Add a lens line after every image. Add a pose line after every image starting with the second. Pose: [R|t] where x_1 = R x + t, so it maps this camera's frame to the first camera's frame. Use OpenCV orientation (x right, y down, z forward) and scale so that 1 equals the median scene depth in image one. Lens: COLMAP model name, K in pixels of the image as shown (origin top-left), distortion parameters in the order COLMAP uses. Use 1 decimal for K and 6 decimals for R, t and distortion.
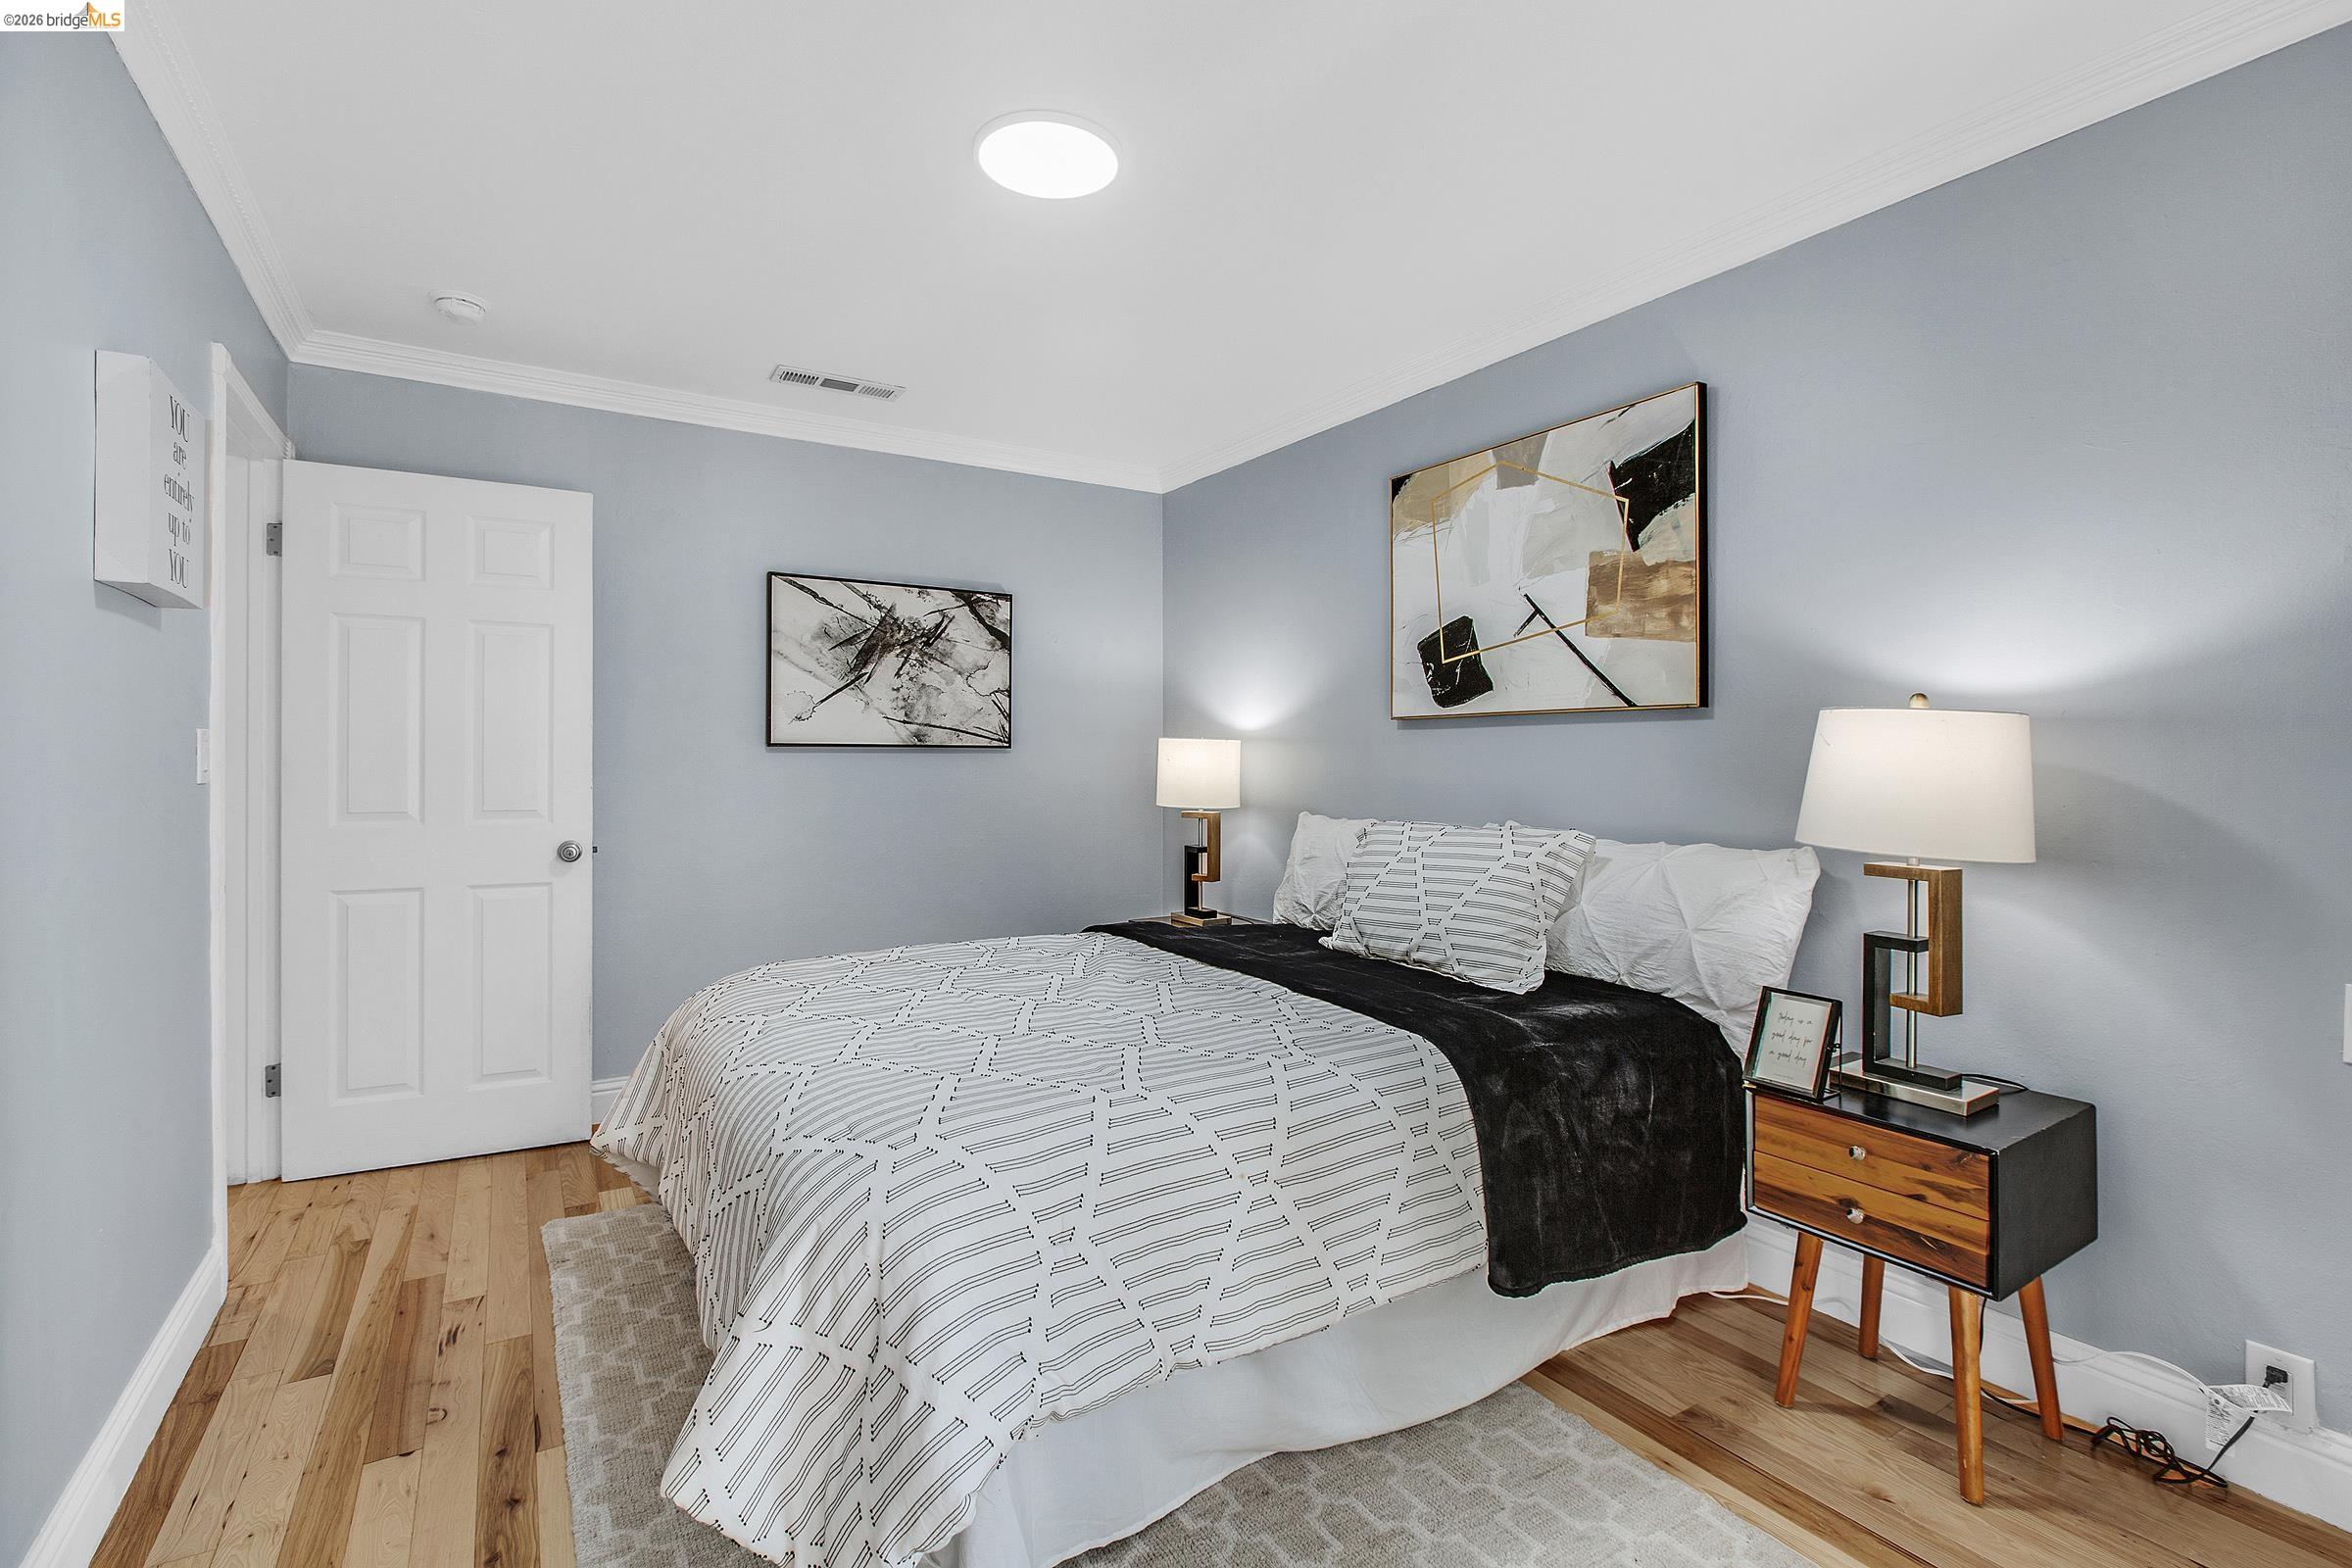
lens RADIAL K [[1048.0, 0, 1176.3], [0, 1048.0, 770.1], [0, 0, 1]] dist [-0.013721, 0.001588]
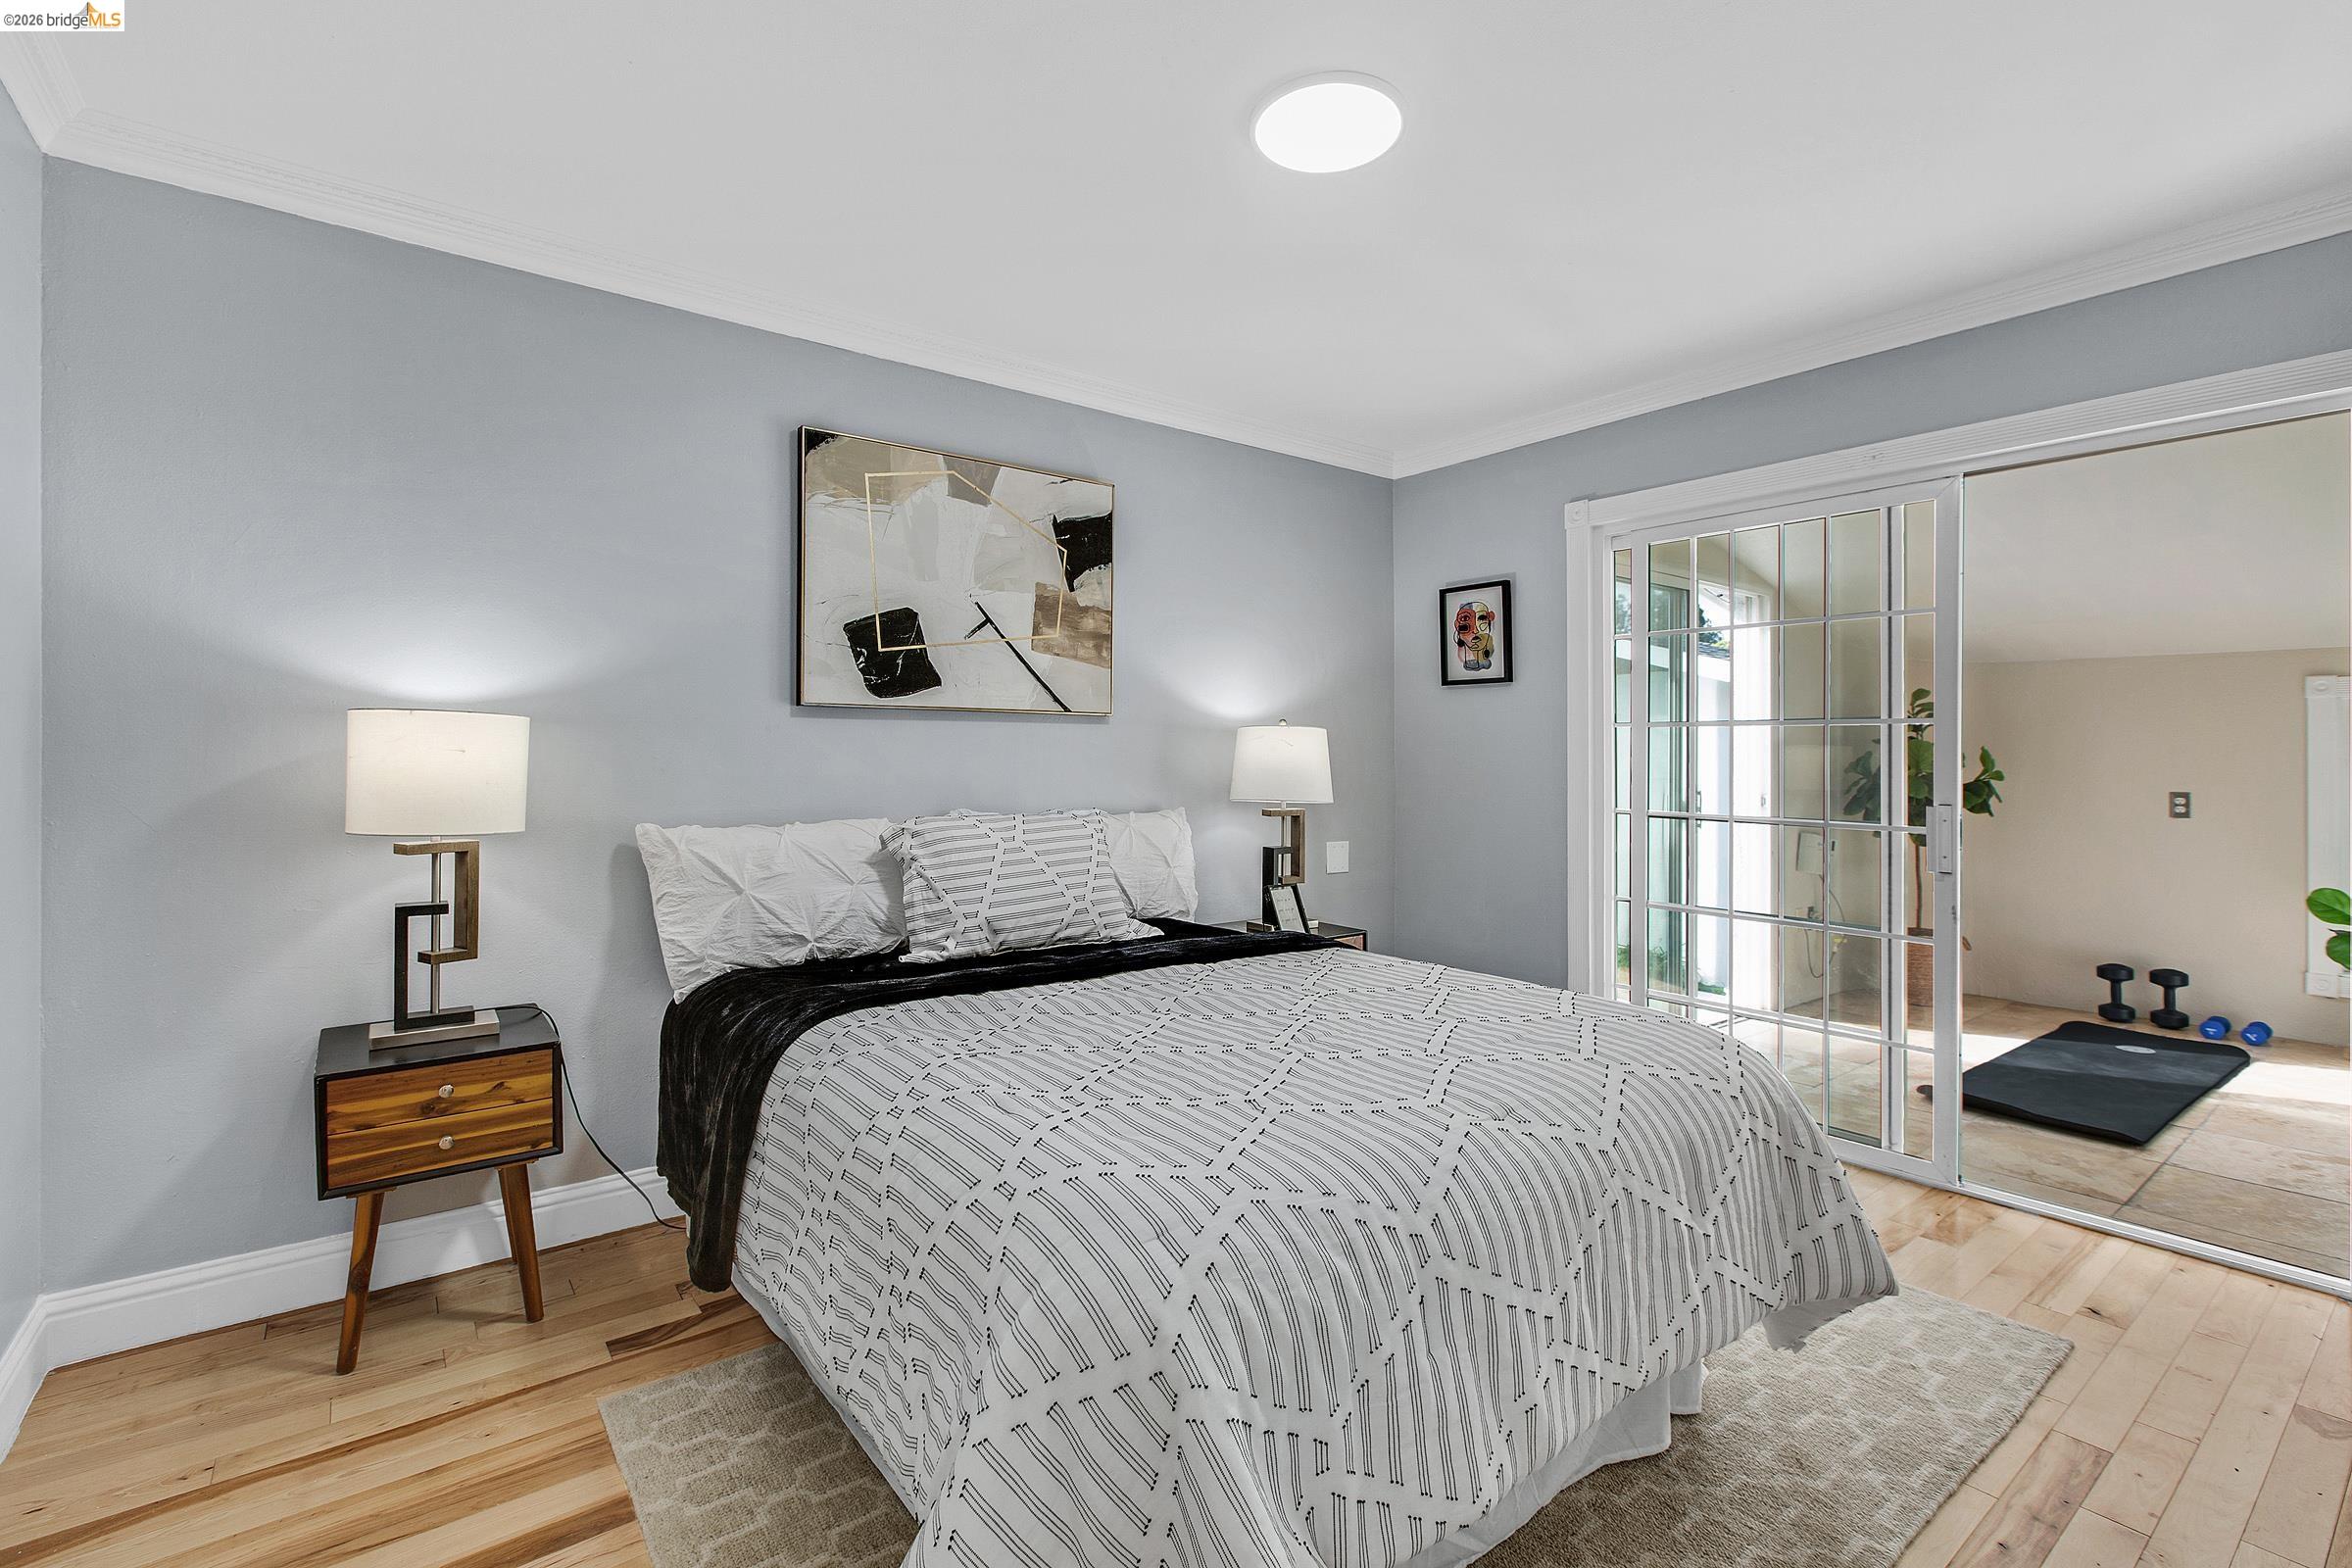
lens RADIAL K [[1050.6, 0, 1160.9], [0, 1050.6, 744.6], [0, 0, 1]] dist [-0.001672, -0.004049]
pose [[-0.064528, -0.009157, 0.997874, -0.833468], [-0.005786, 0.999945, 0.008802, -0.030111], [-0.997899, -0.005205, -0.064577, 0.923860]]
